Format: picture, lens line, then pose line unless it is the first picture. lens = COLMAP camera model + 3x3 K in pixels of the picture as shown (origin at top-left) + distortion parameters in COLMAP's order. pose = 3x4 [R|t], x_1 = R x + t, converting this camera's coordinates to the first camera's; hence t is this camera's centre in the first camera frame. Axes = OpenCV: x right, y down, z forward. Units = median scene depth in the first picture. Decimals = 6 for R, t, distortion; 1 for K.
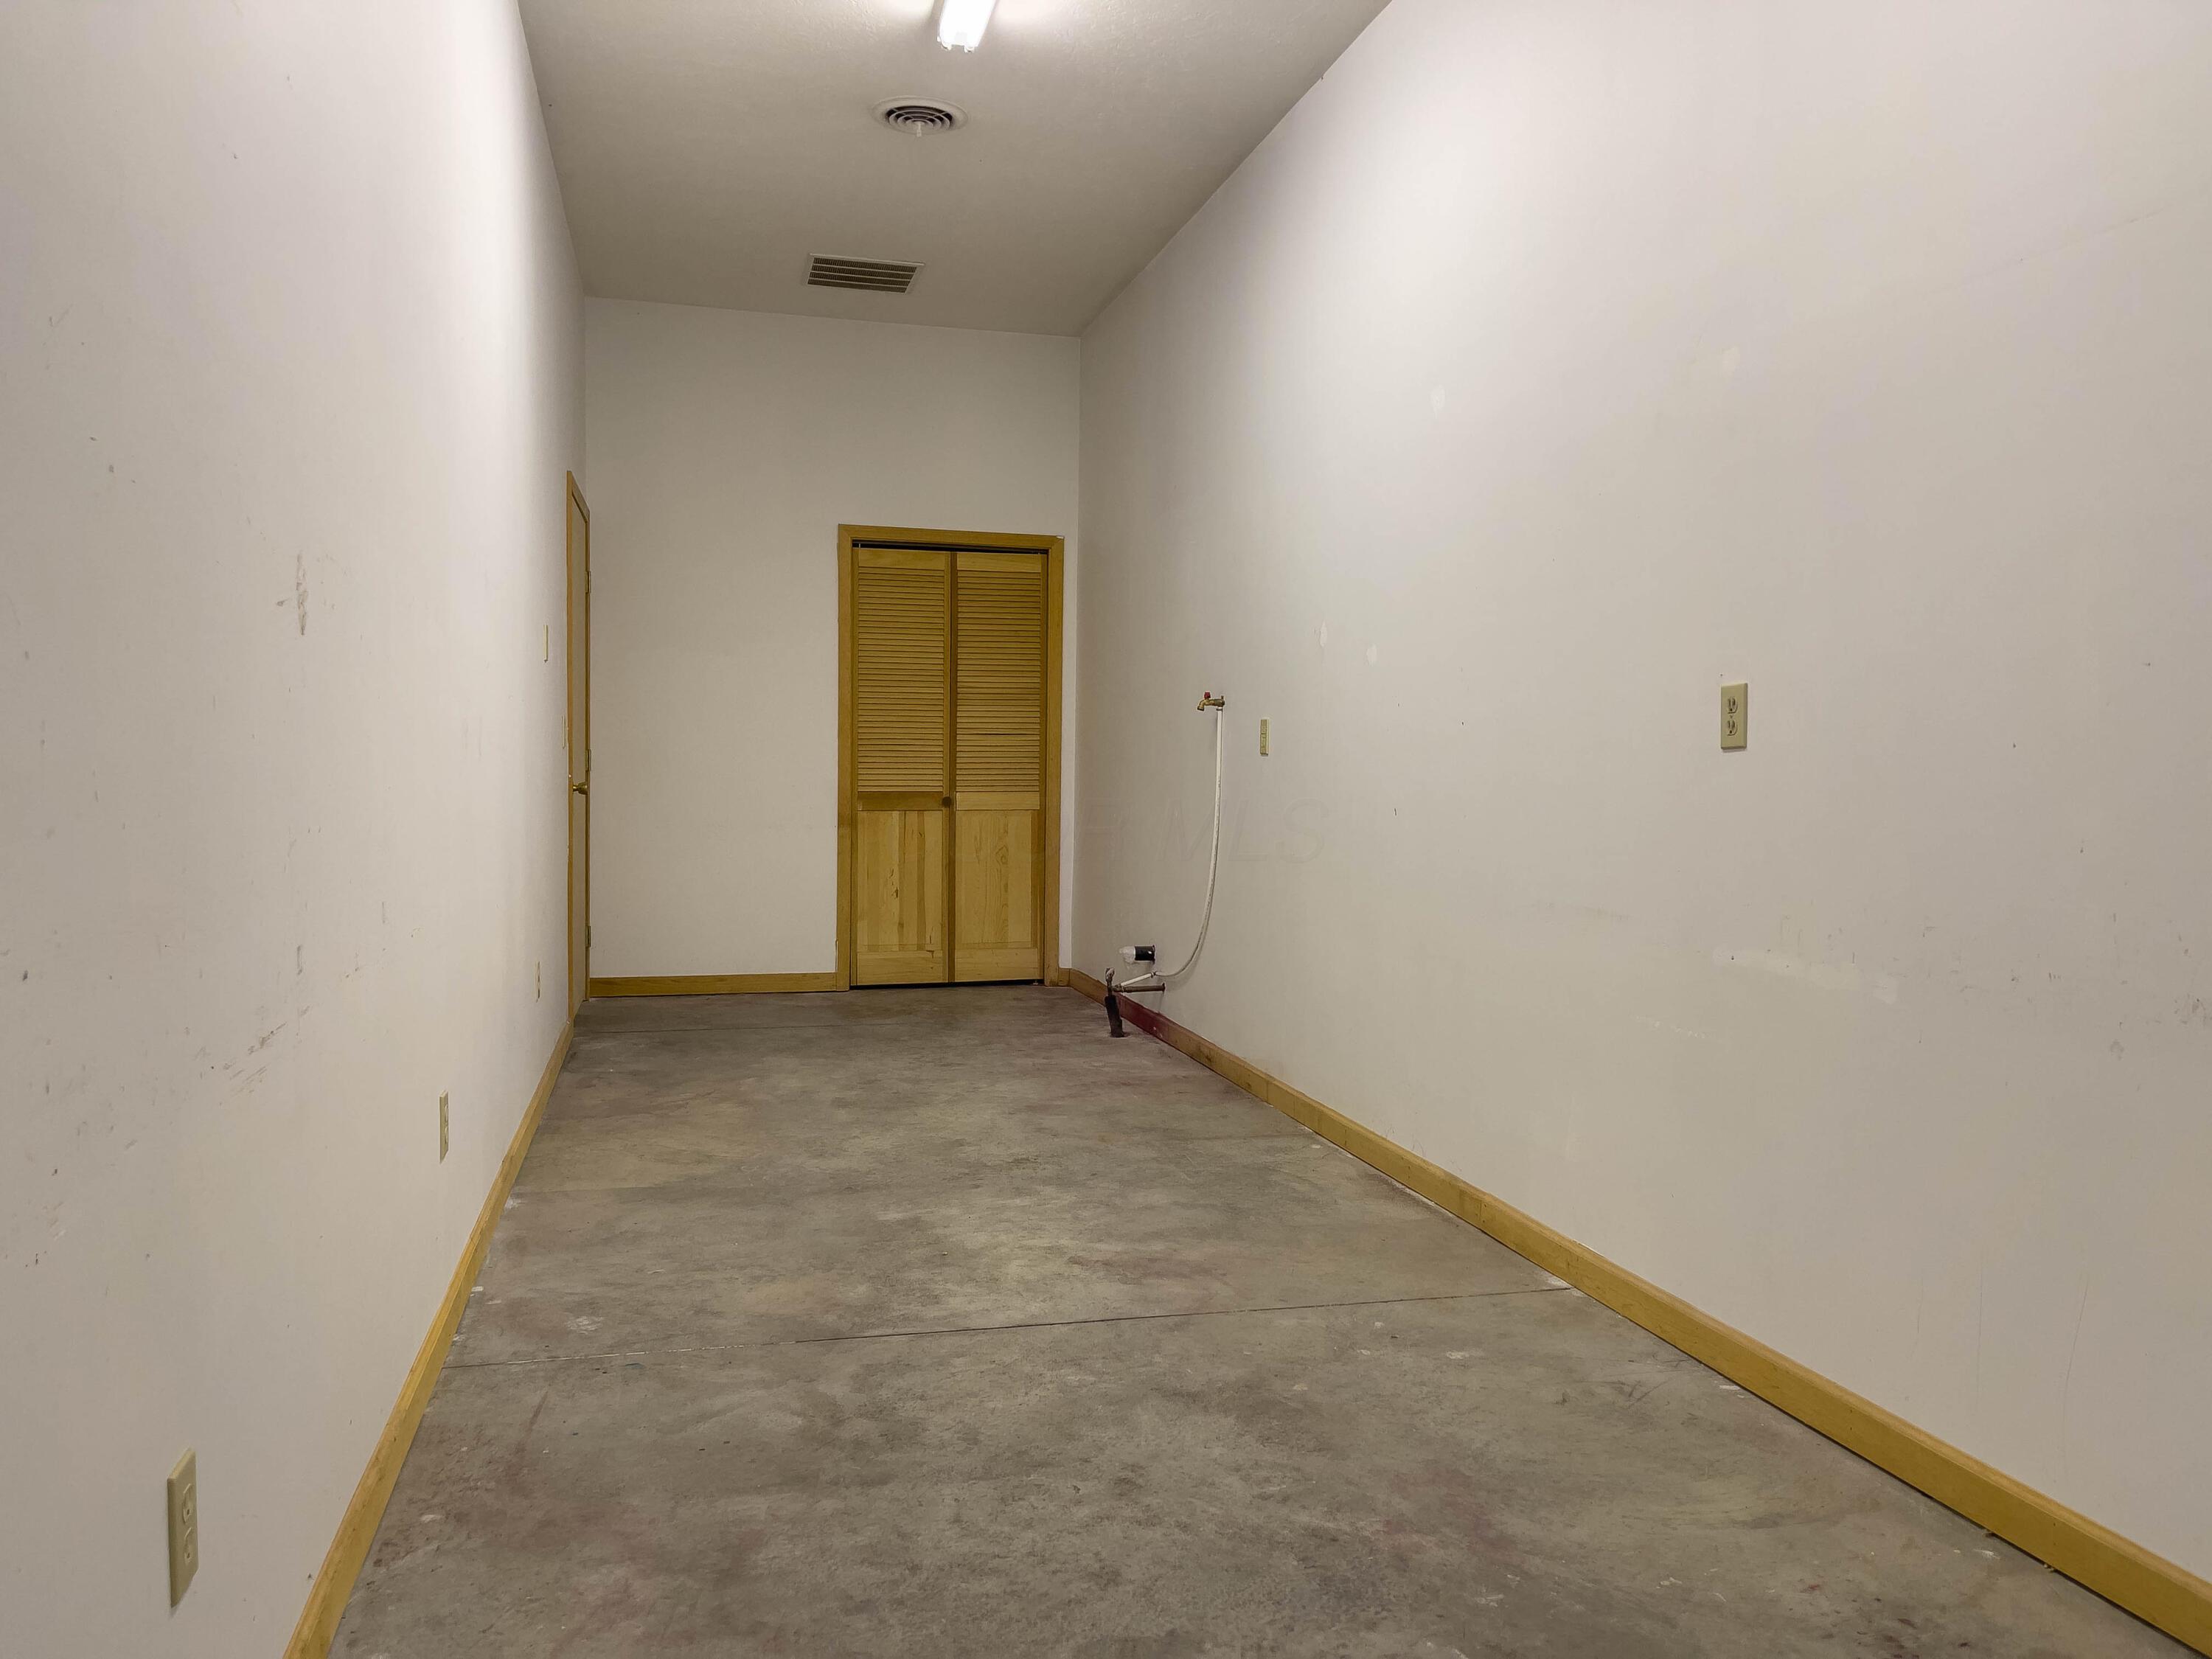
lens RADIAL K [[1649.1, 0, 1121.7], [0, 1649.1, 833.6], [0, 0, 1]] dist [0.078727, -0.092487]
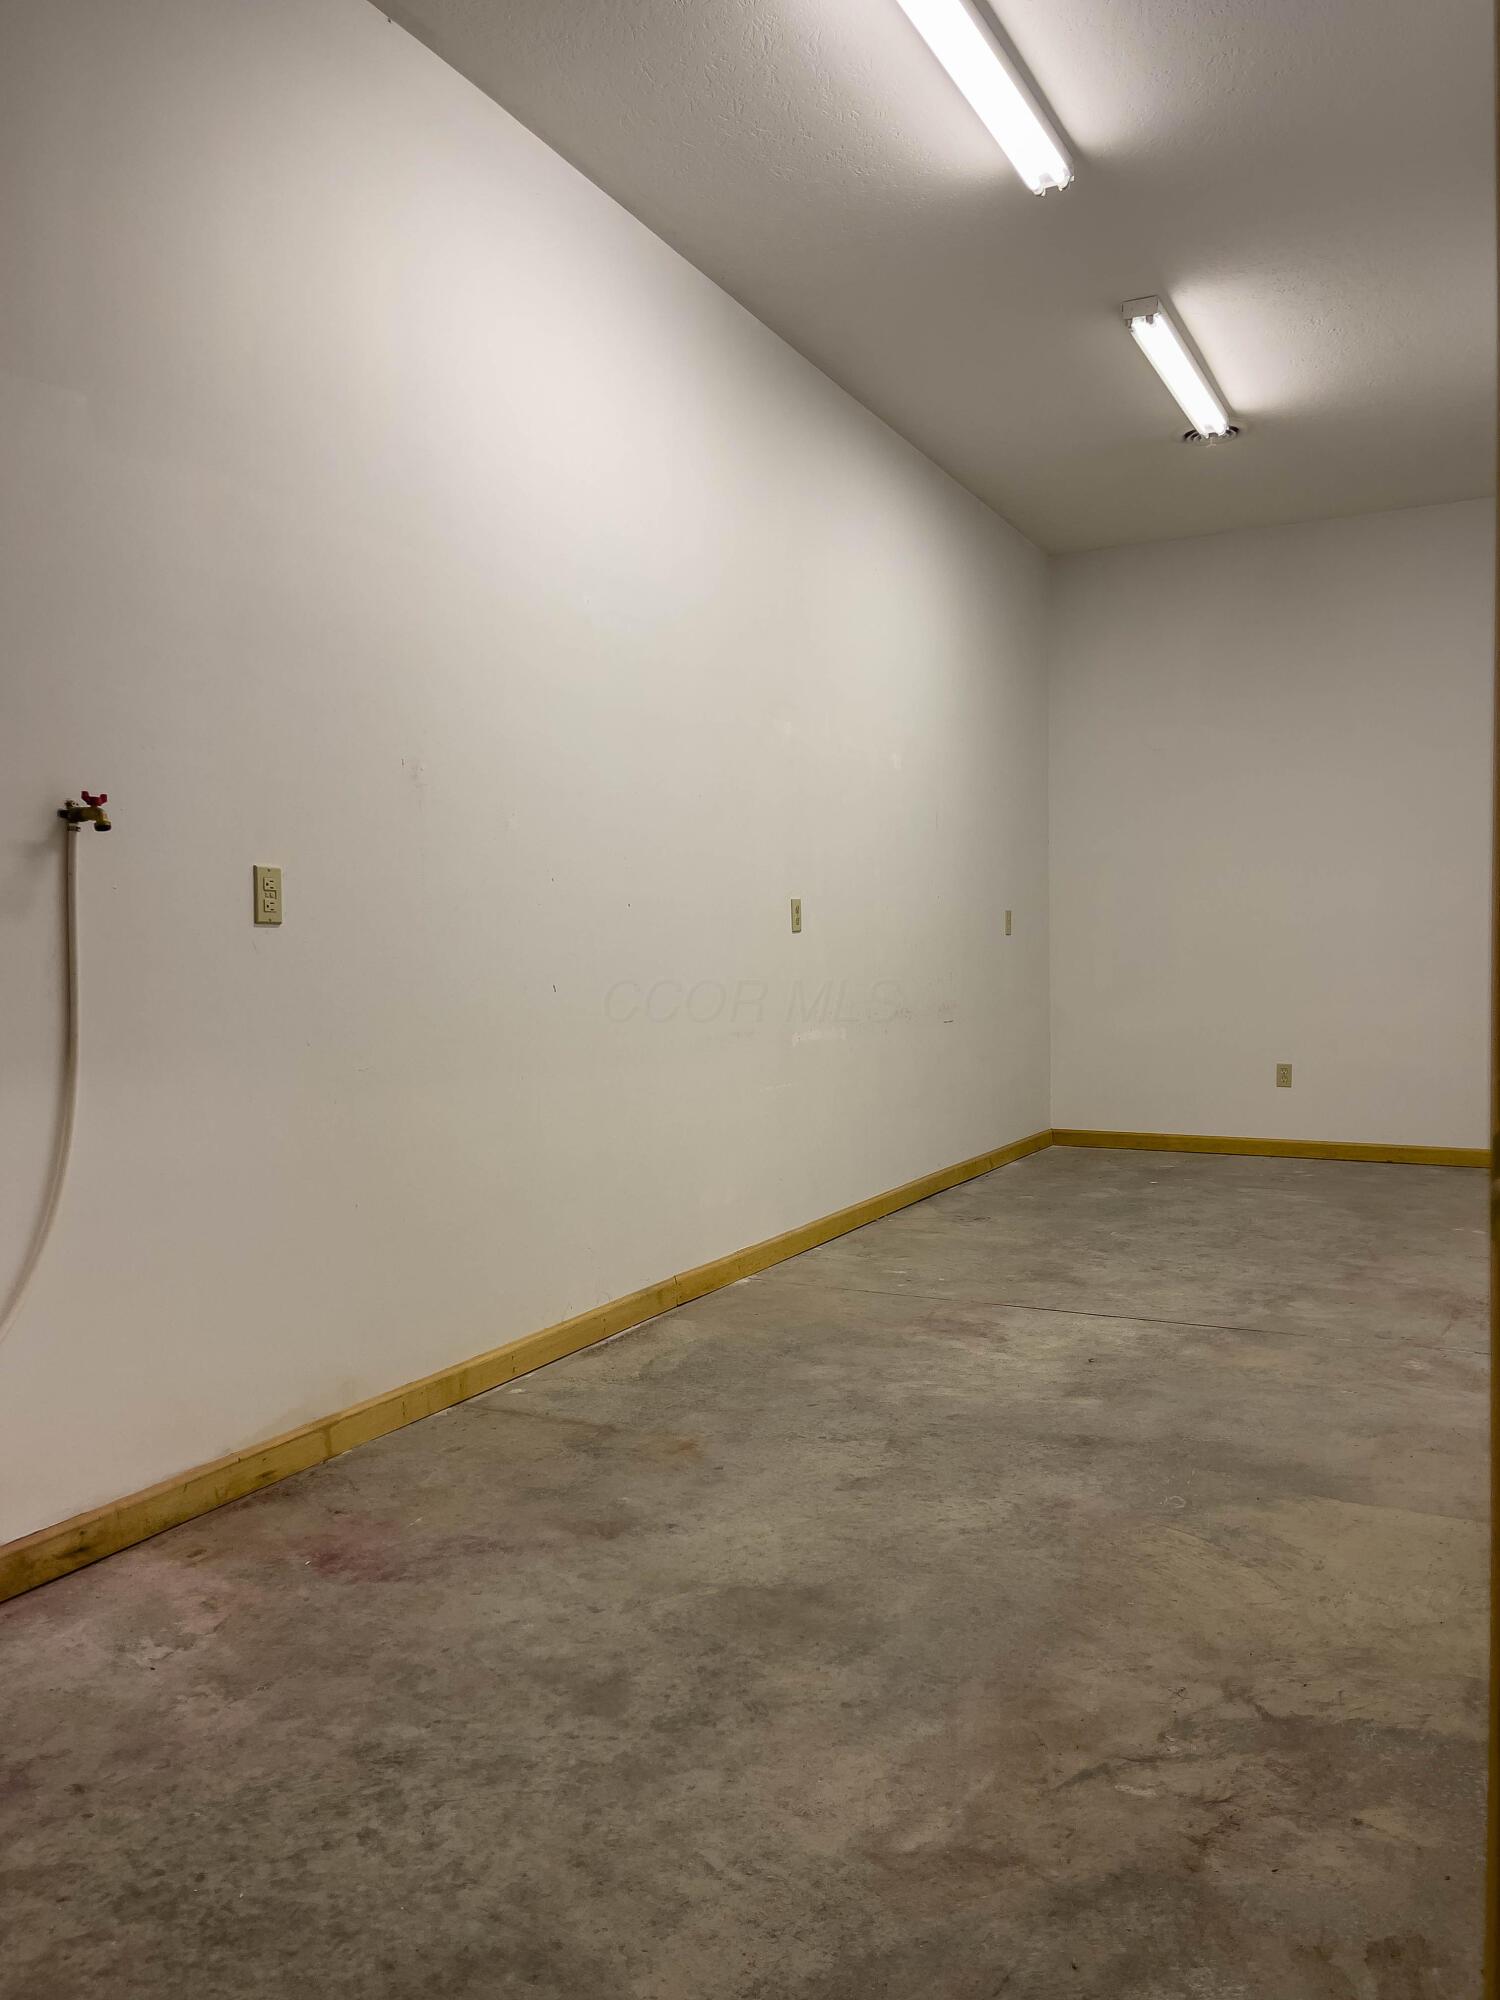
lens RADIAL K [[1491.1, 0, 739.1], [0, 1491.1, 1010.1], [0, 0, 1]] dist [0.078727, -0.092487]
pose [[-0.738461, -0.030952, 0.673585, -0.593188], [0.032211, 0.996186, 0.081089, -0.080154], [-0.673526, 0.081578, -0.734648, 1.819312]]
